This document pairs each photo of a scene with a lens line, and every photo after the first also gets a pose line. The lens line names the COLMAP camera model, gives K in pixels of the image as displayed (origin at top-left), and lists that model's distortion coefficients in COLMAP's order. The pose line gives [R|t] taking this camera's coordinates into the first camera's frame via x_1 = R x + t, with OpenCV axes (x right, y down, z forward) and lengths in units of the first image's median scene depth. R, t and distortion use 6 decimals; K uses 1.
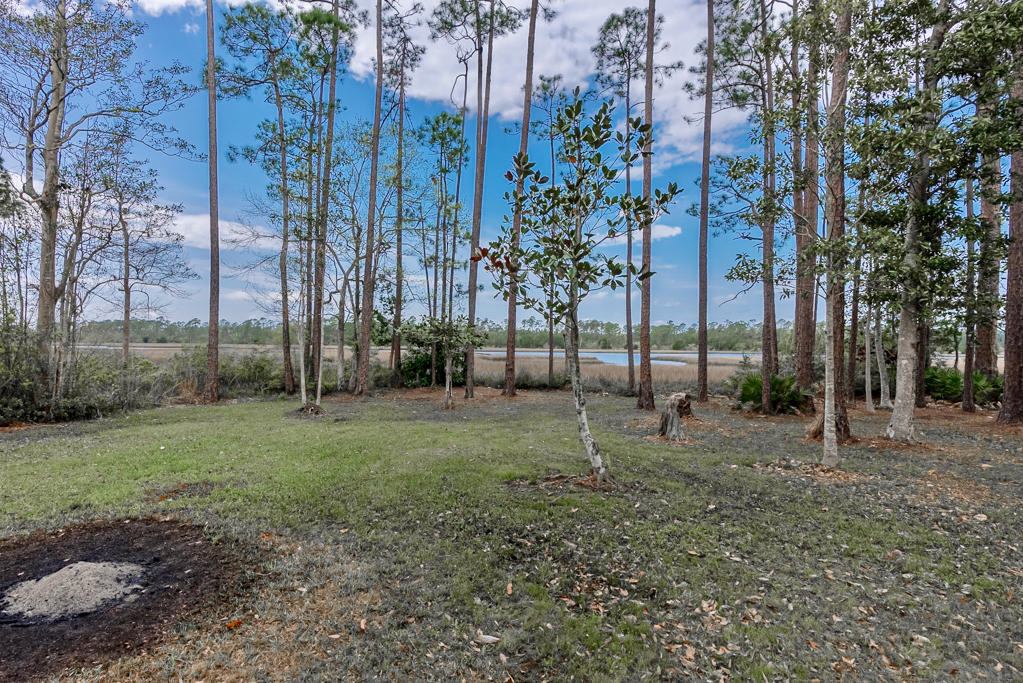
lens RADIAL K [[469.9, 0, 508.2], [0, 469.9, 346.0], [0, 0, 1]] dist [-0.013765, 0.001849]
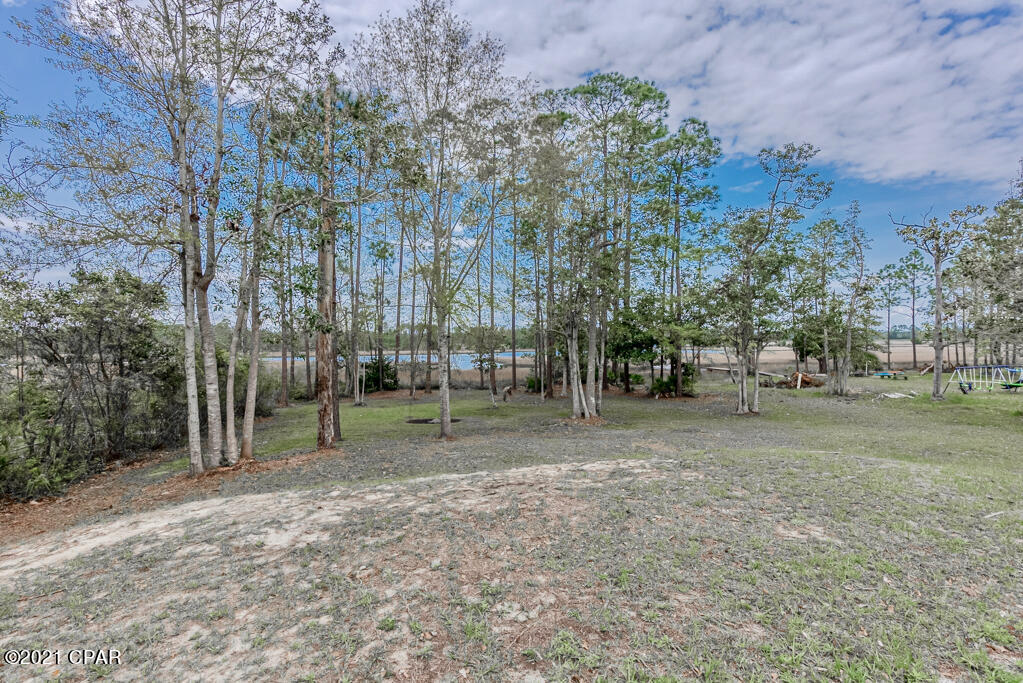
lens RADIAL K [[469.9, 0, 514.5], [0, 469.9, 343.0], [0, 0, 1]] dist [-0.013765, 0.001849]
pose [[0.922984, -0.028602, 0.383773, -0.438884], [0.026749, 0.999590, 0.010167, -0.125487], [-0.383906, 0.000882, 0.923372, -1.058999]]
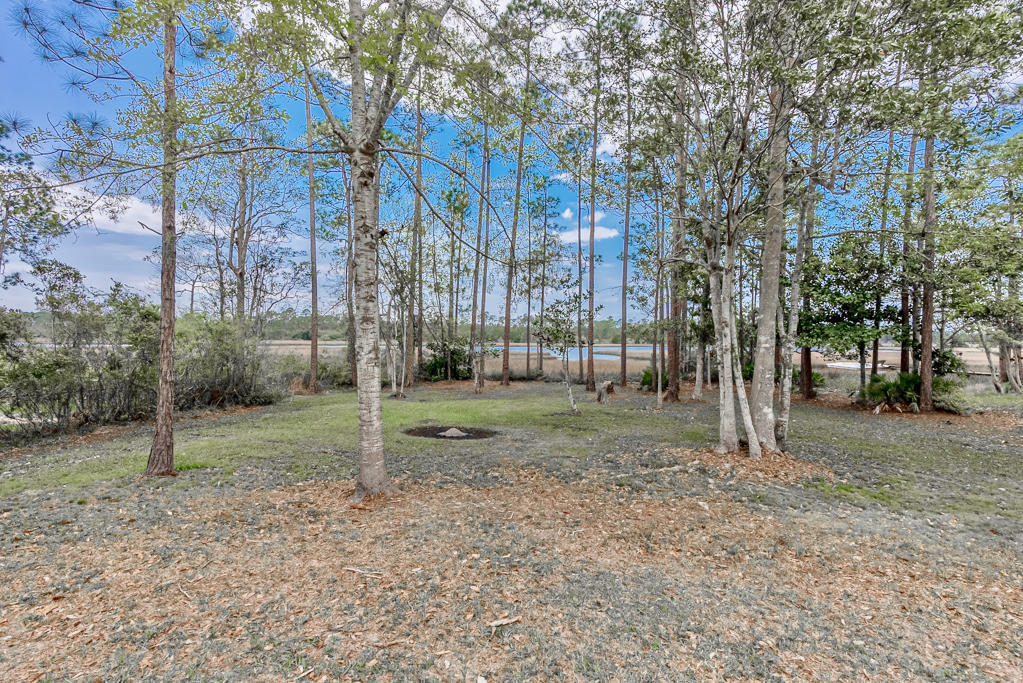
lens RADIAL K [[469.9, 0, 513.1], [0, 469.9, 337.9], [0, 0, 1]] dist [-0.013765, 0.001849]
pose [[0.992226, -0.008125, 0.124185, -0.163091], [0.007753, 0.999964, 0.003482, -0.055466], [-0.124209, -0.002492, 0.992253, -0.543669]]
